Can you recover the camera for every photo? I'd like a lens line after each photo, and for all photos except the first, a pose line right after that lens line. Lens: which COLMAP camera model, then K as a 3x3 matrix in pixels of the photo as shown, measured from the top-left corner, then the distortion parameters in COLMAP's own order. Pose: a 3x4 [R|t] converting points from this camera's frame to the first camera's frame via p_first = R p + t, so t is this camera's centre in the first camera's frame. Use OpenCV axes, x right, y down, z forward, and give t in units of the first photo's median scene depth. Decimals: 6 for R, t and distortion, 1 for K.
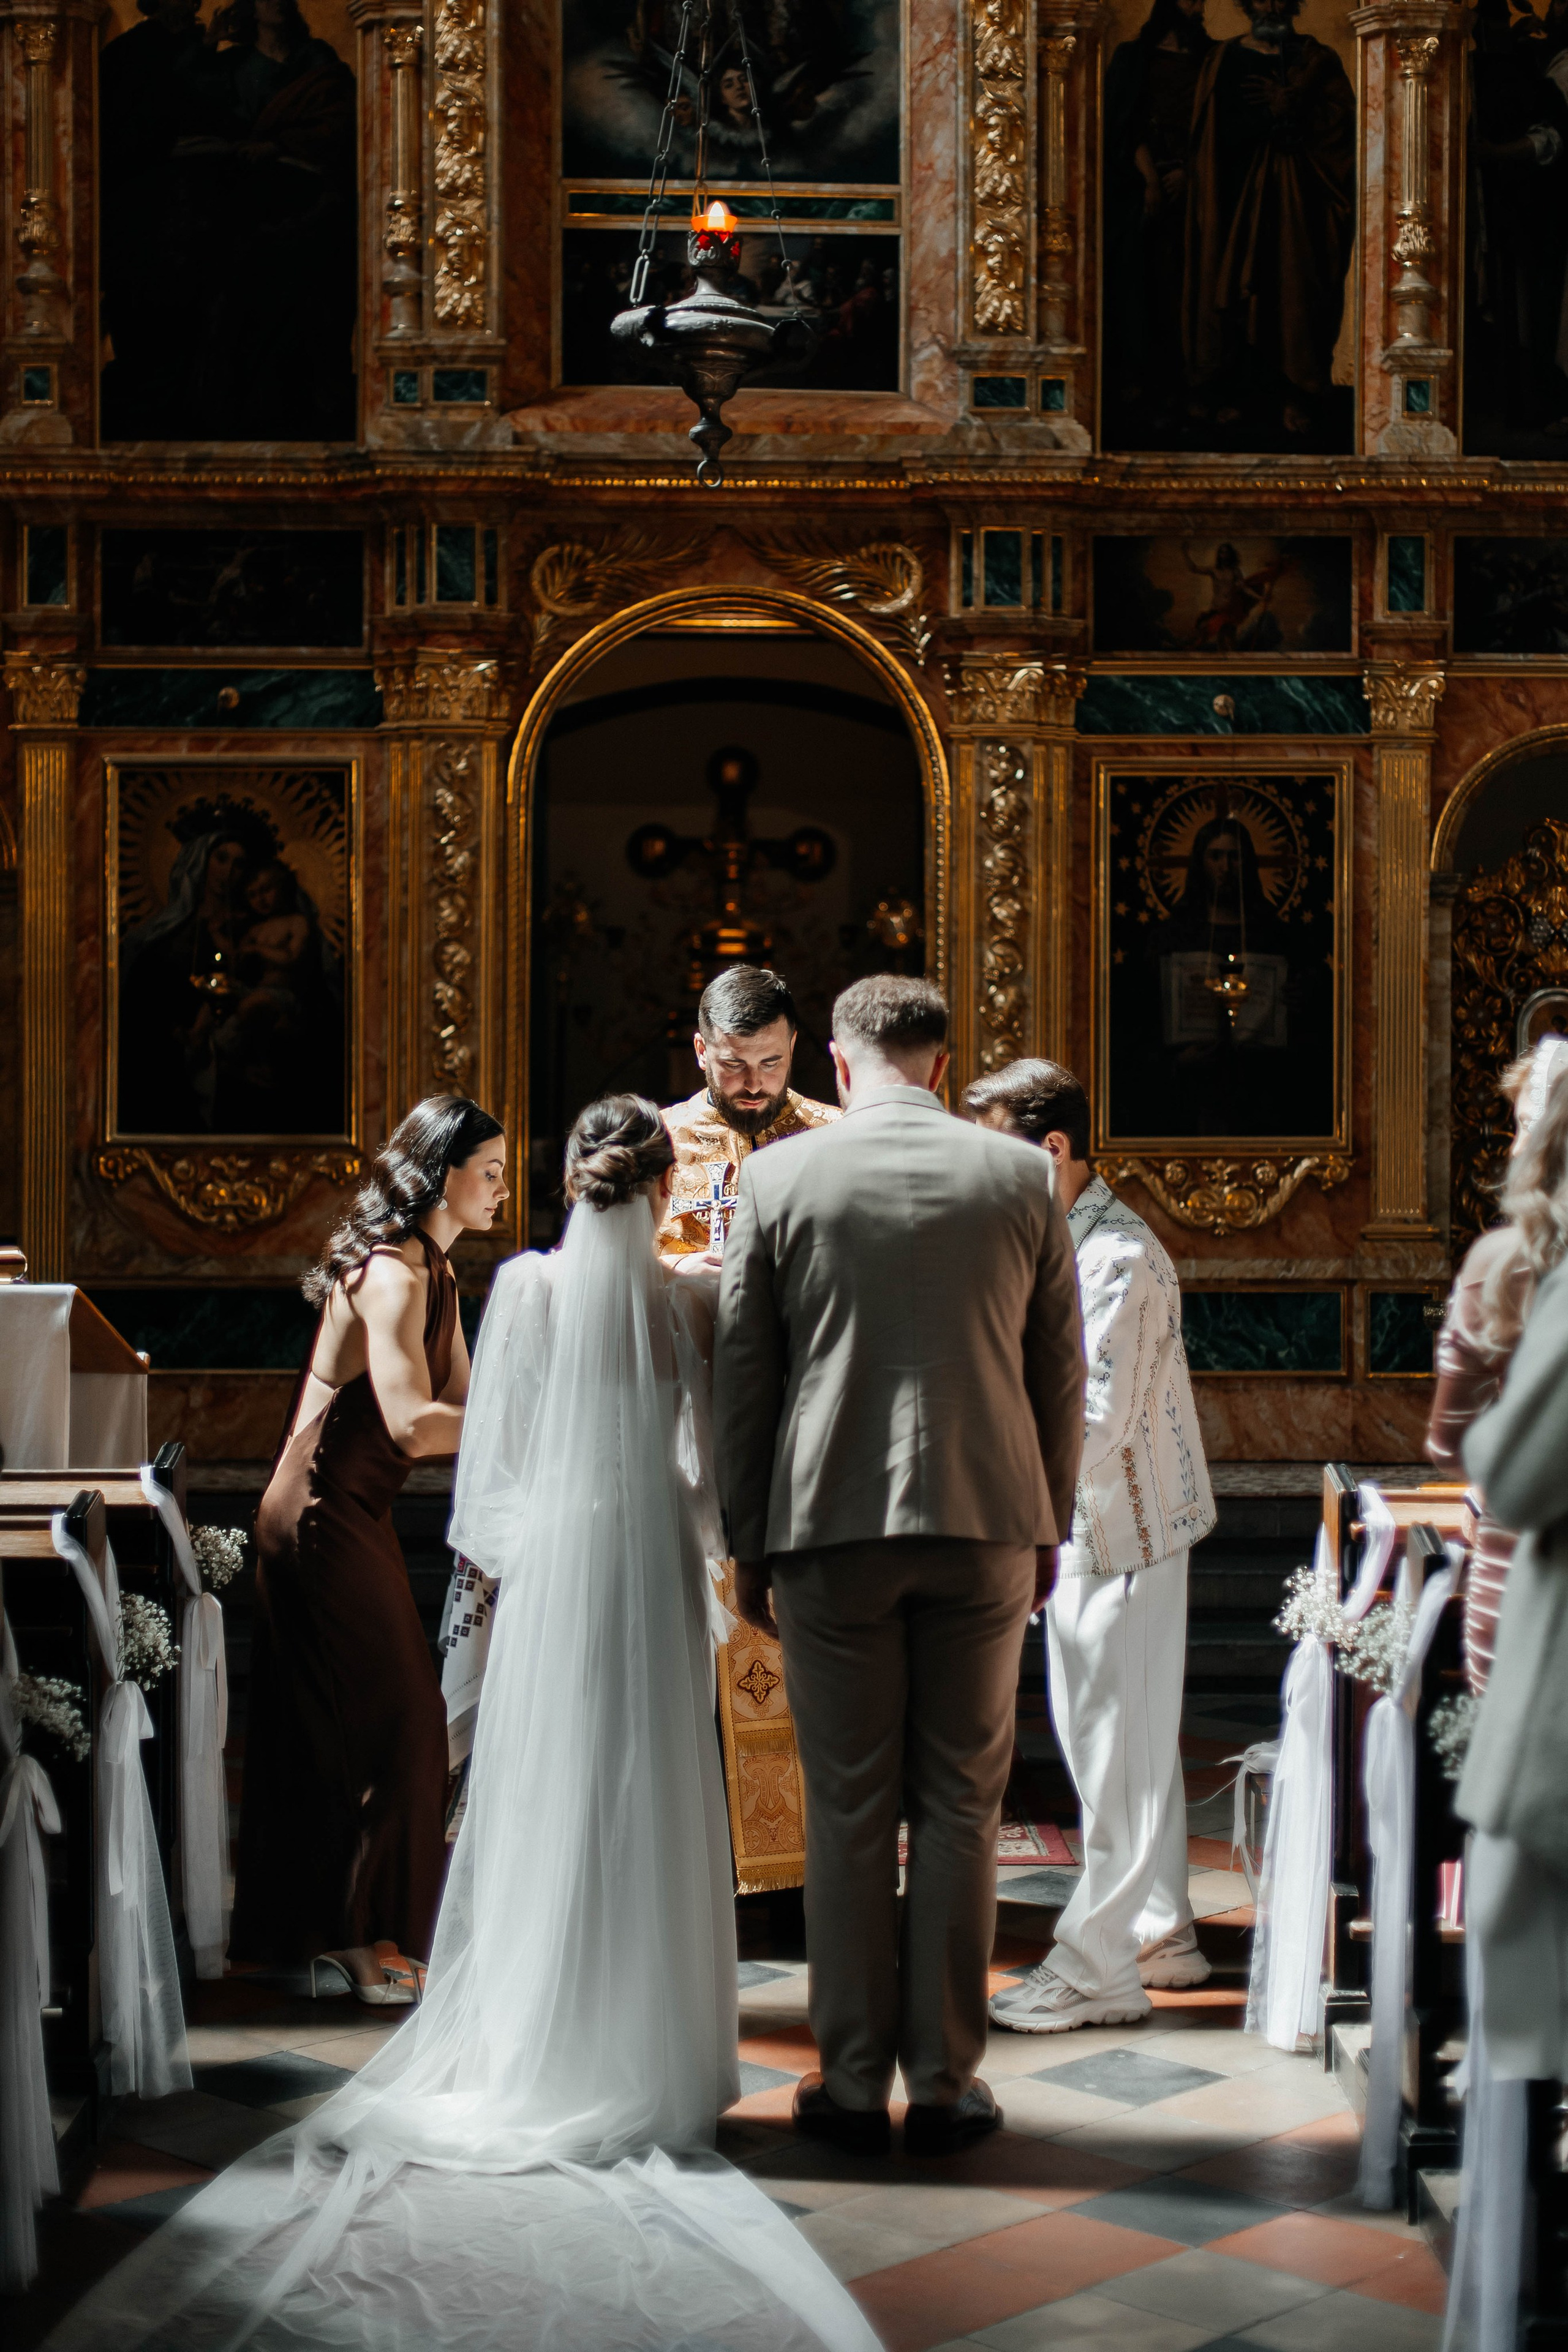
lens RADIAL K [[3608.3, 0, 792.6], [0, 3608.3, 1159.8], [0, 0, 1]] dist [-0.013830, 0.000000]
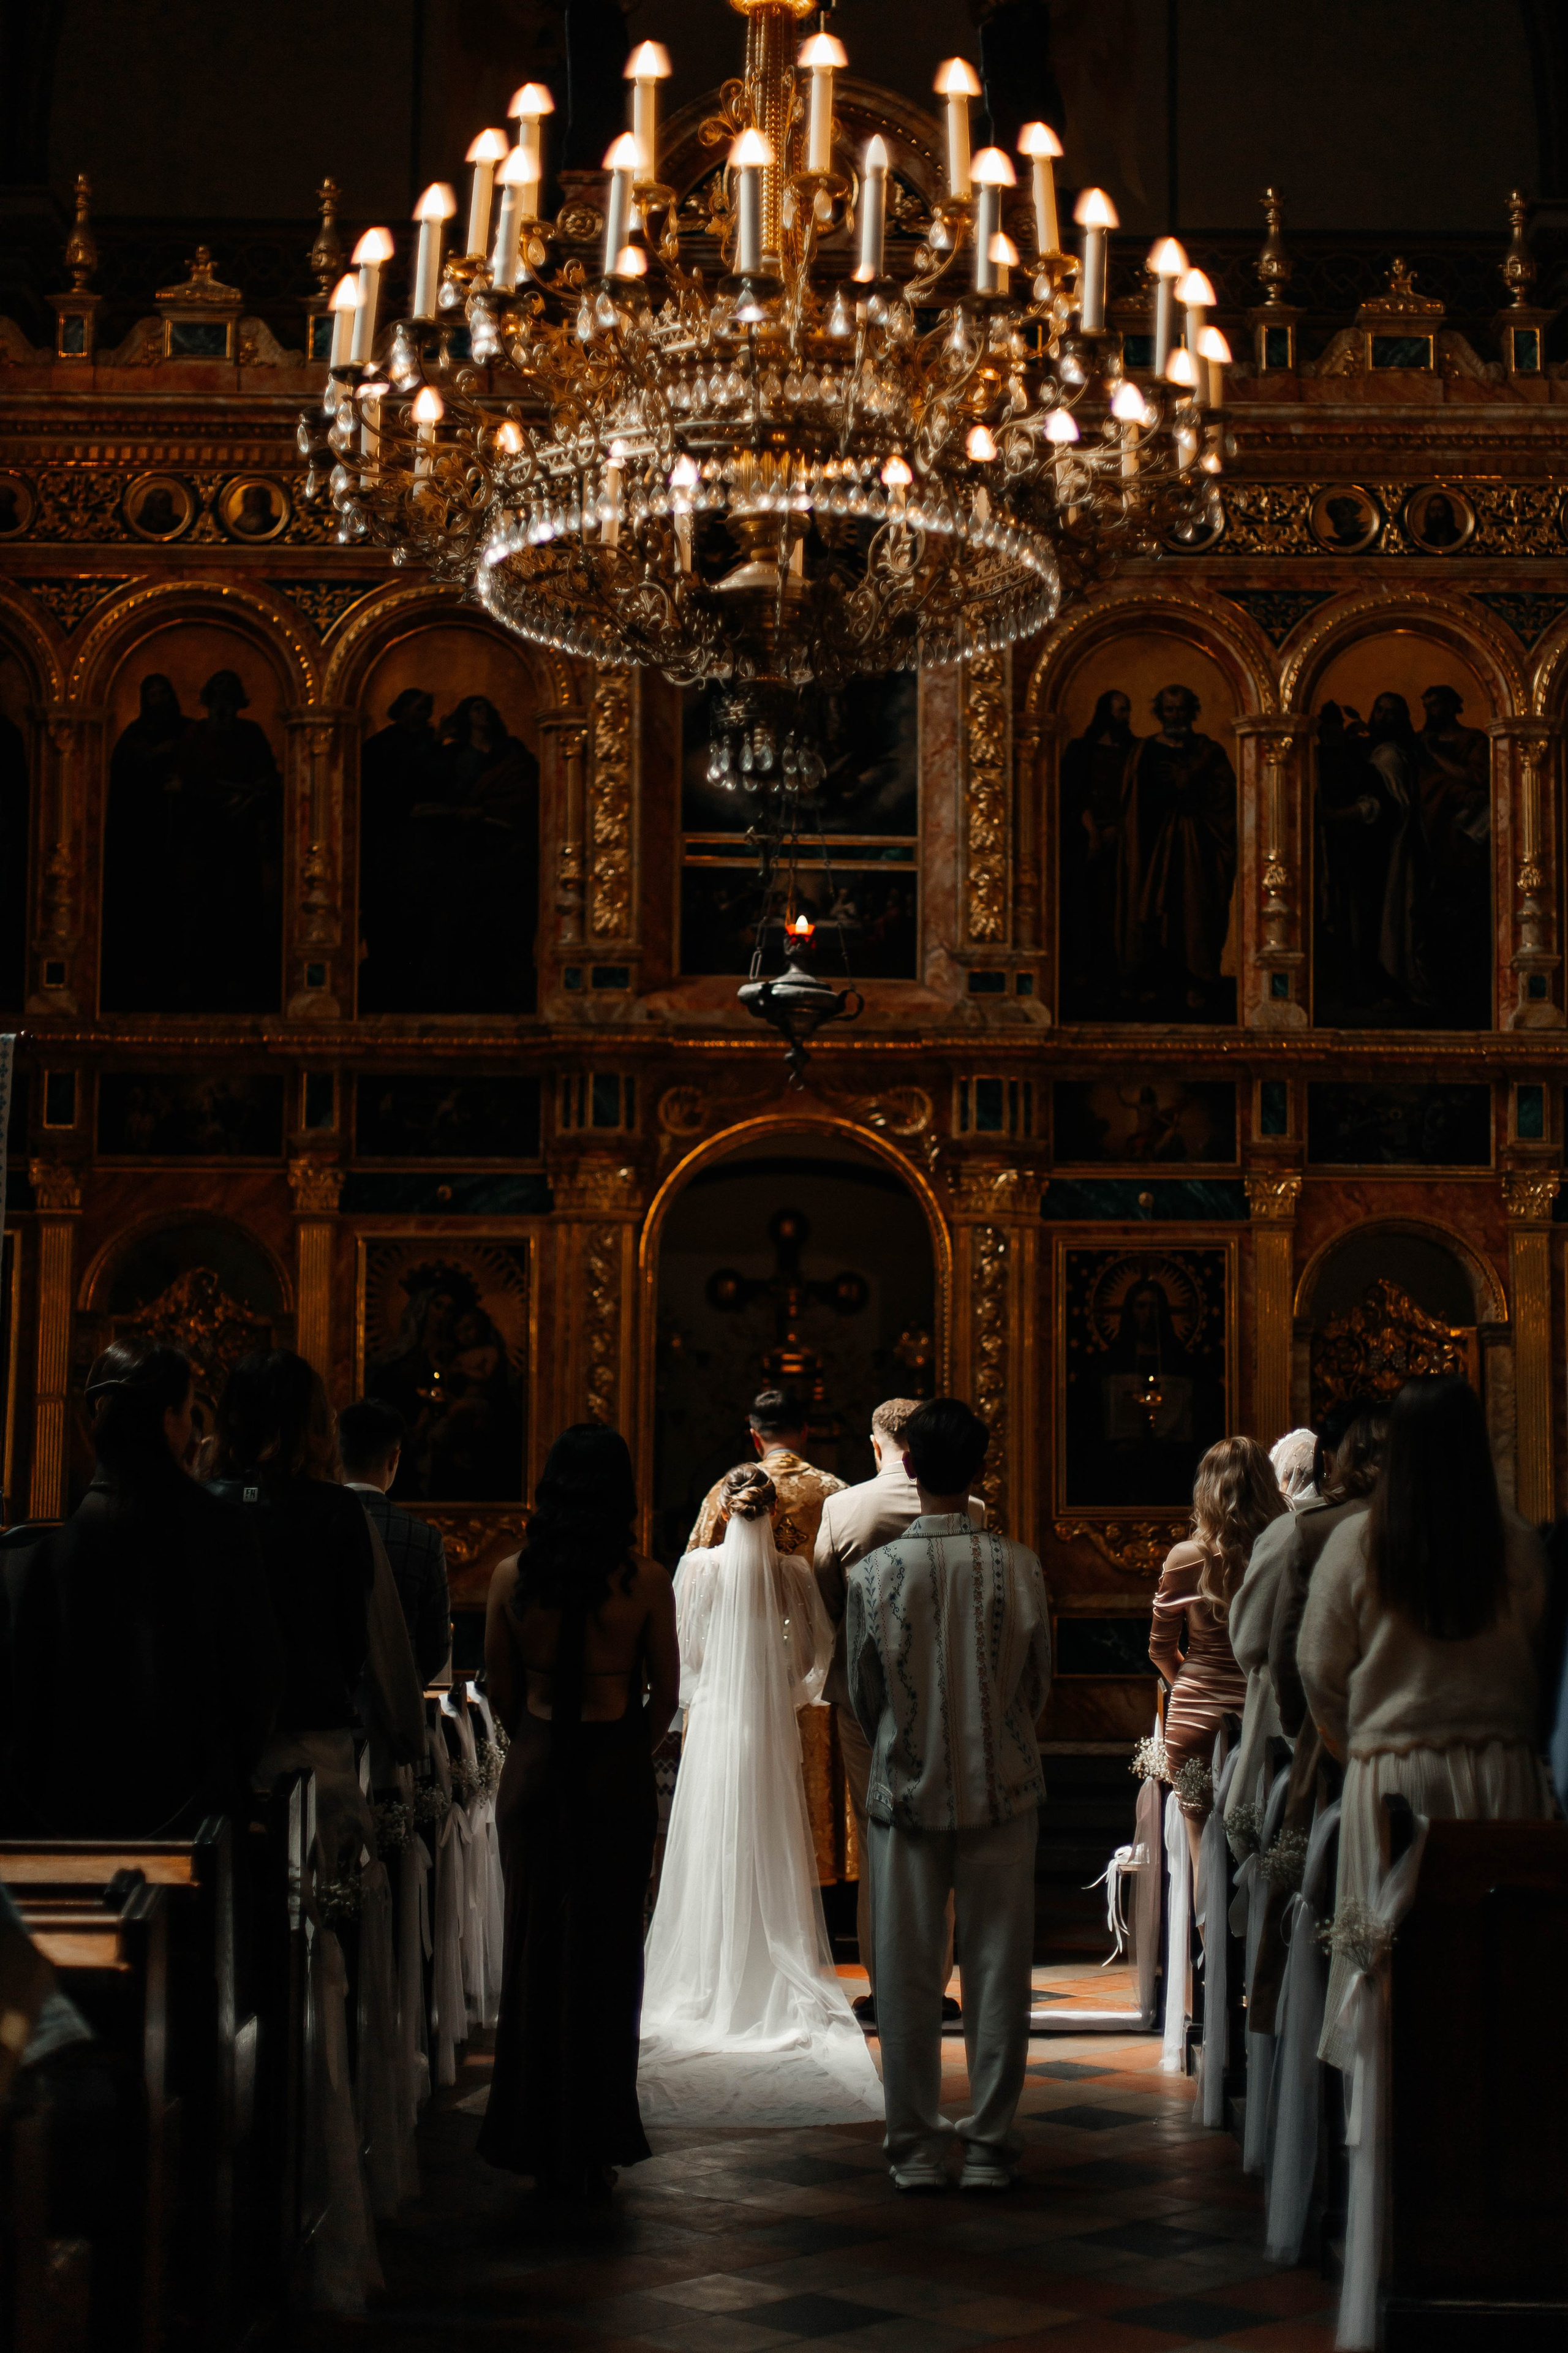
lens RADIAL K [[3609.5, 0, 809.2], [0, 3609.5, 1173.9], [0, 0, 1]] dist [-0.013830, 0.000000]
pose [[0.999990, 0.003613, -0.002788, -0.008752], [-0.003894, 0.994098, -0.108415, 0.018062], [0.002380, 0.108424, 0.994102, -0.413491]]
